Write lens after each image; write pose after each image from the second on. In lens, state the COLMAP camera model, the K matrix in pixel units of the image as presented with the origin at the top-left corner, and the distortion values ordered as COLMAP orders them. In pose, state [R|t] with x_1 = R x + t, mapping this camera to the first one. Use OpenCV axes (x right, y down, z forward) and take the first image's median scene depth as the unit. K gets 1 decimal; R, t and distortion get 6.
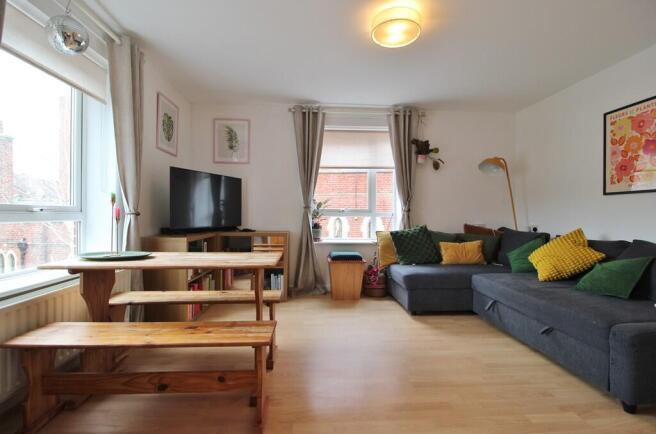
lens RADIAL K [[306.0, 0, 331.0], [0, 306.0, 217.1], [0, 0, 1]] dist [-0.016300, -0.001193]
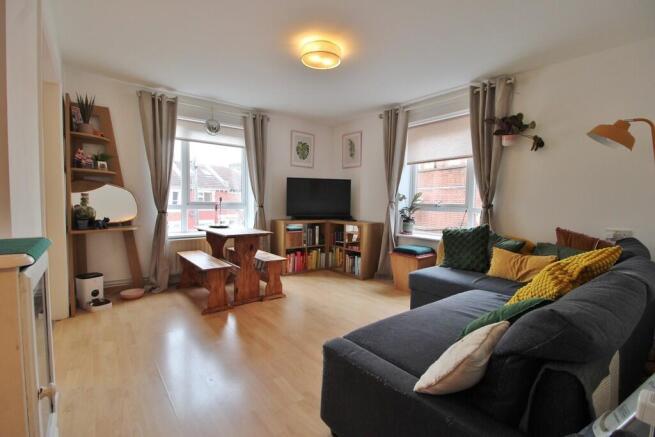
lens RADIAL K [[305.6, 0, 323.3], [0, 305.6, 218.3], [0, 0, 1]] dist [-0.016300, -0.001193]
pose [[0.551099, 0.049341, -0.832980, 0.697423], [-0.022441, 0.998766, 0.044315, -0.016769], [0.834138, -0.005729, 0.551526, 0.188426]]
